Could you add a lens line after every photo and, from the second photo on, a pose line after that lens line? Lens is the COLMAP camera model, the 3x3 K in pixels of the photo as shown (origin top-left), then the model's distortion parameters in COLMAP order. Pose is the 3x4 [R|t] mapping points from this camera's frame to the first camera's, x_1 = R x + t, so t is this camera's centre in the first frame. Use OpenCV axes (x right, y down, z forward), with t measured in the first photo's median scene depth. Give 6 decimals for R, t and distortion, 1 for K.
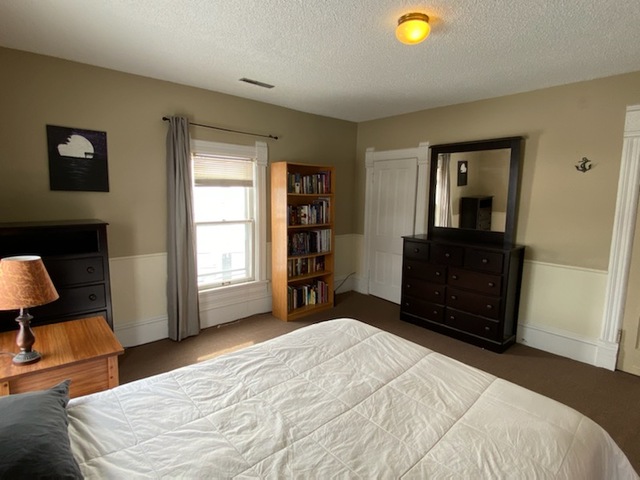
lens RADIAL K [[338.7, 0, 320.0], [0, 338.7, 240.0], [0, 0, 1]] dist [0.001015, -0.000676]
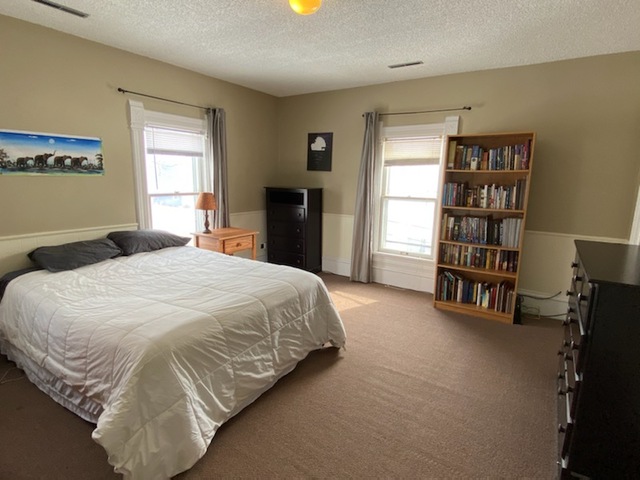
lens RADIAL K [[338.7, 0, 320.0], [0, 338.7, 240.0], [0, 0, 1]] dist [0.001015, -0.000676]
pose [[0.254170, 0.165693, -0.952861, 0.704833], [-0.145435, 0.980561, 0.131716, -0.021203], [0.956162, 0.105101, 0.273327, 0.427499]]
